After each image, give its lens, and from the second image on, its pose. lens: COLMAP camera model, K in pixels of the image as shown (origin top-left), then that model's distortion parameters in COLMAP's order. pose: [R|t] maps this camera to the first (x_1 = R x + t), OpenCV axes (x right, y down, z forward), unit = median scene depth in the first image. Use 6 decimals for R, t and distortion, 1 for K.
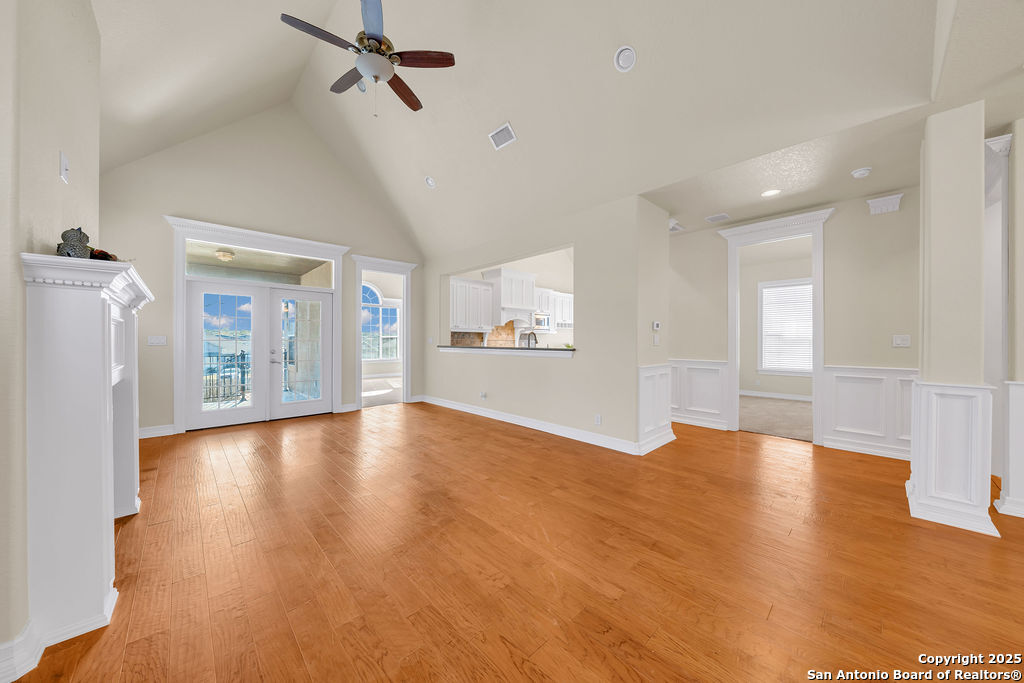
lens RADIAL K [[351.0, 0, 511.8], [0, 351.0, 339.2], [0, 0, 1]] dist [-0.006777, 0.000006]
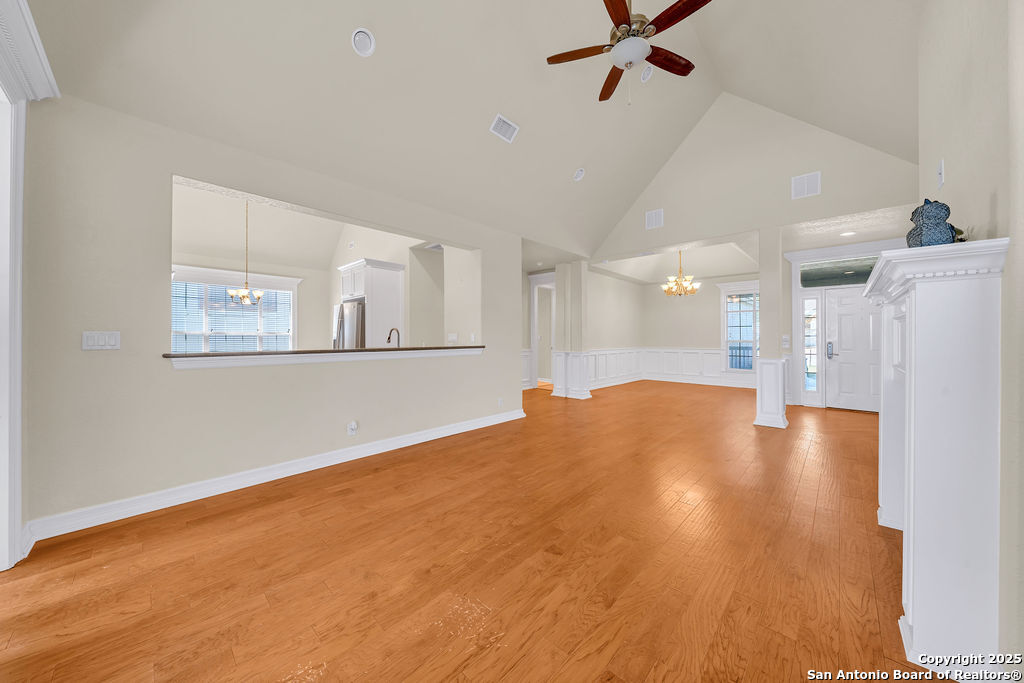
lens RADIAL K [[351.0, 0, 509.6], [0, 351.0, 337.6], [0, 0, 1]] dist [-0.006777, 0.000006]
pose [[-0.046334, -0.006326, 0.998906, -0.903207], [-0.000253, 0.999980, 0.006321, -0.005199], [-0.998926, 0.000040, -0.046334, 0.934254]]
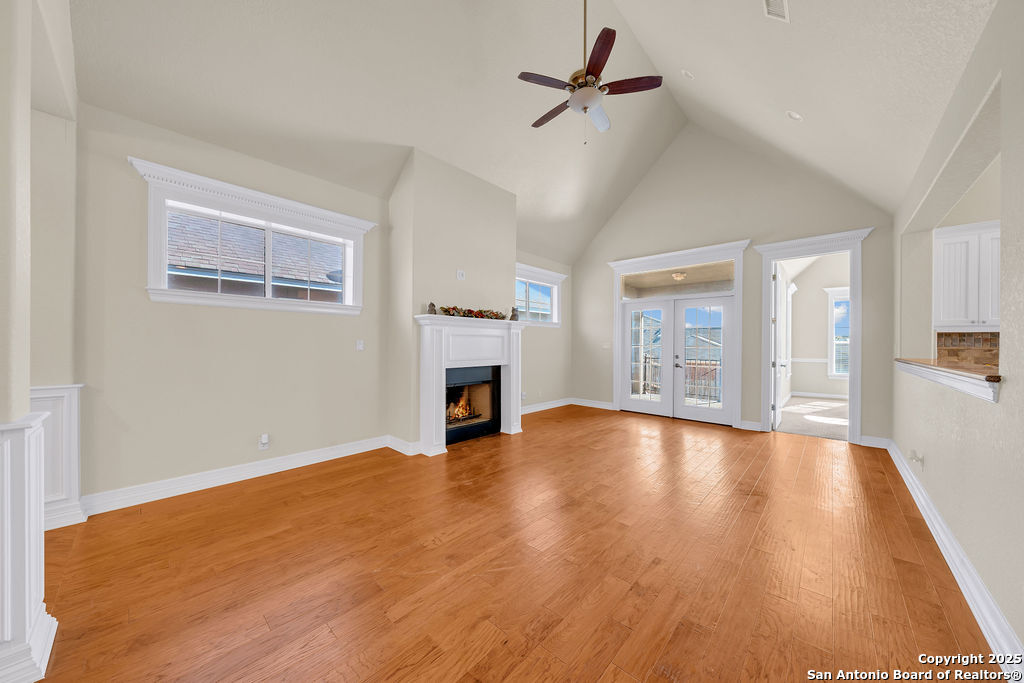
lens RADIAL K [[351.0, 0, 508.3], [0, 351.0, 344.7], [0, 0, 1]] dist [-0.006777, 0.000006]
pose [[0.055167, 0.001348, -0.998476, 0.476255], [-0.004385, 0.999990, 0.001108, -0.001690], [0.998468, 0.004317, 0.055173, 0.475605]]
